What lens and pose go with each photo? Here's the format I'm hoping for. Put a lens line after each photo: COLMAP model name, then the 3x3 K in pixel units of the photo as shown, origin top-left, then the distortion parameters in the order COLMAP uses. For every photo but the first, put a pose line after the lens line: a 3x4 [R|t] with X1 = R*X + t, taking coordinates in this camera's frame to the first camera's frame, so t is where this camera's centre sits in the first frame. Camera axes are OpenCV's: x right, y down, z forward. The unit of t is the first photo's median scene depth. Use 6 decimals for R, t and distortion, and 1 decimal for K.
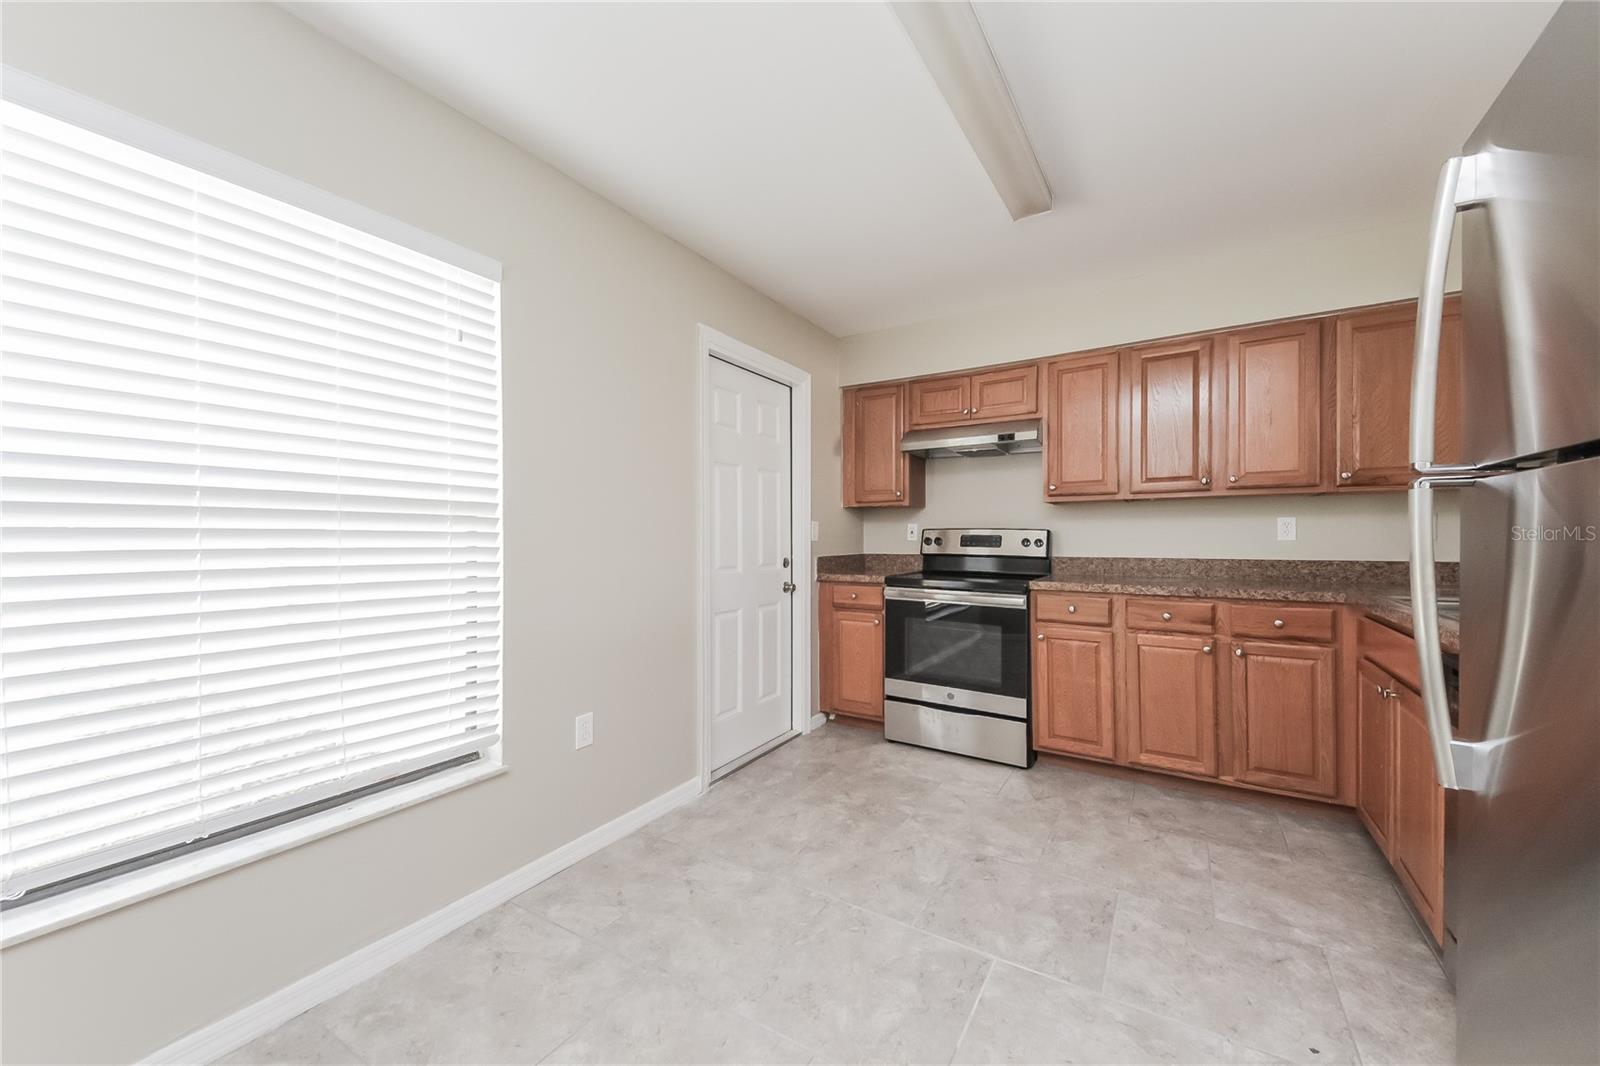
lens RADIAL K [[602.9, 0, 795.1], [0, 602.9, 539.6], [0, 0, 1]] dist [0.070448, -0.031532]
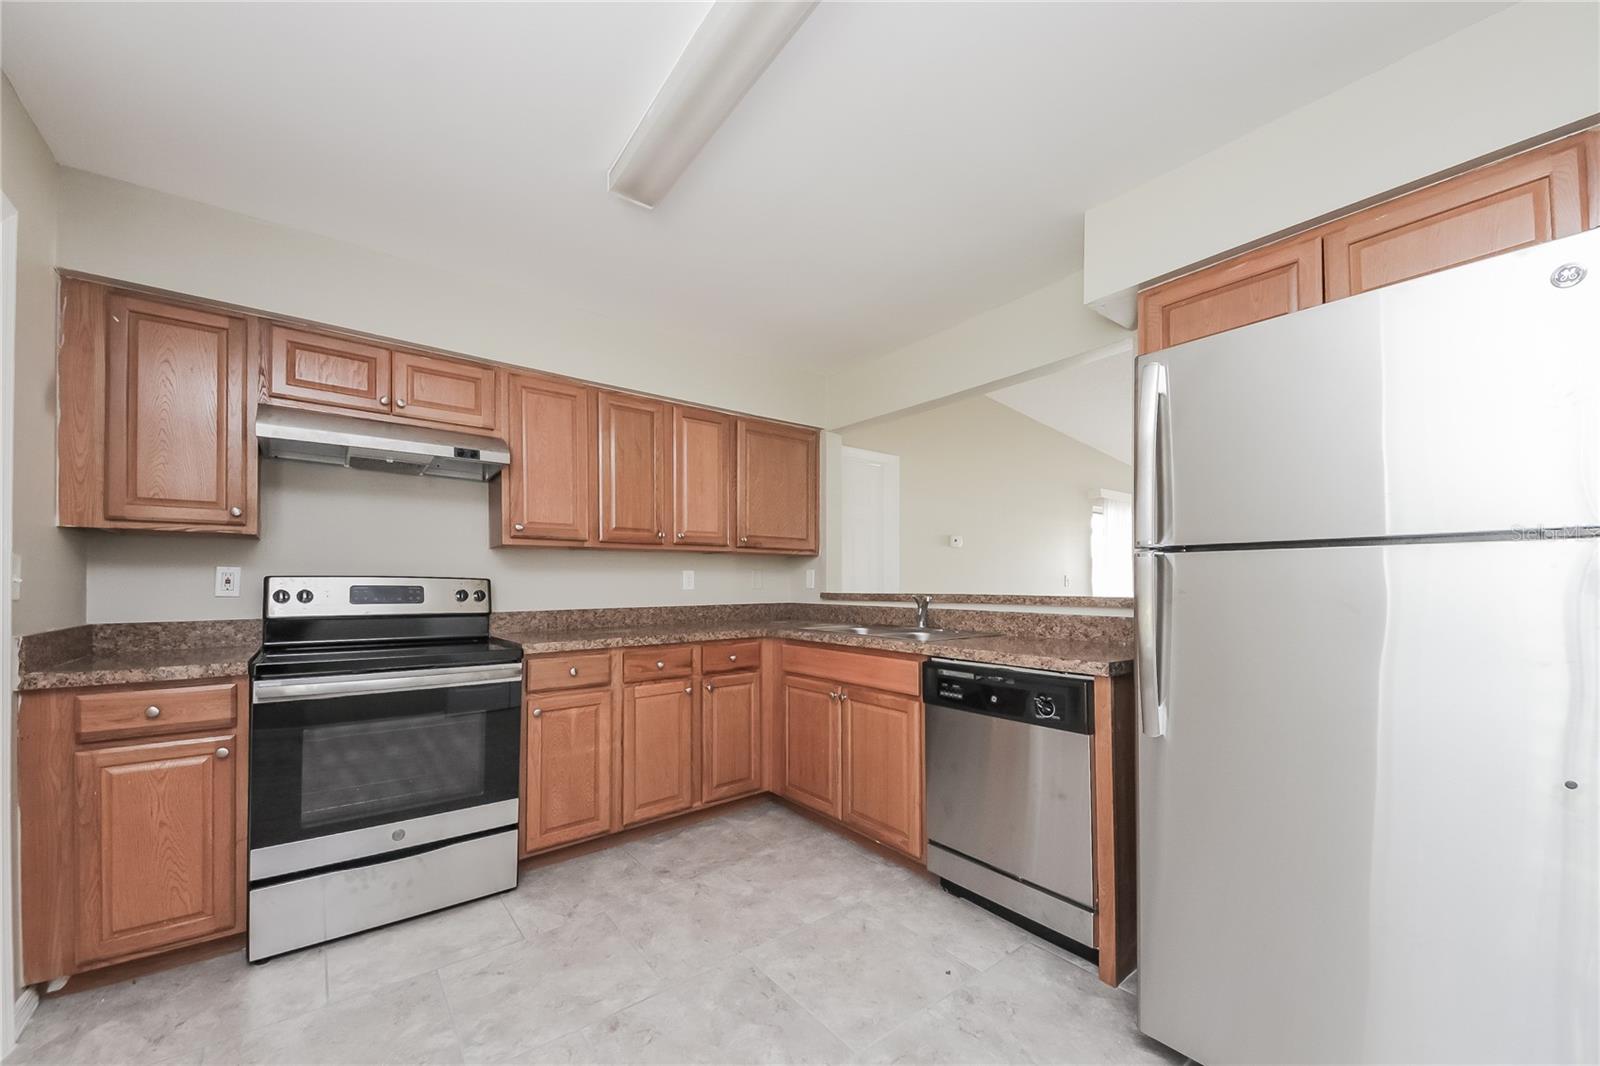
lens RADIAL K [[614.8, 0, 797.9], [0, 614.8, 577.8], [0, 0, 1]] dist [0.059017, -0.033371]
pose [[0.332460, 0.009591, 0.943068, -0.263192], [0.009451, 0.999864, -0.013501, -0.003242], [-0.943070, 0.013402, 0.332325, 0.412862]]
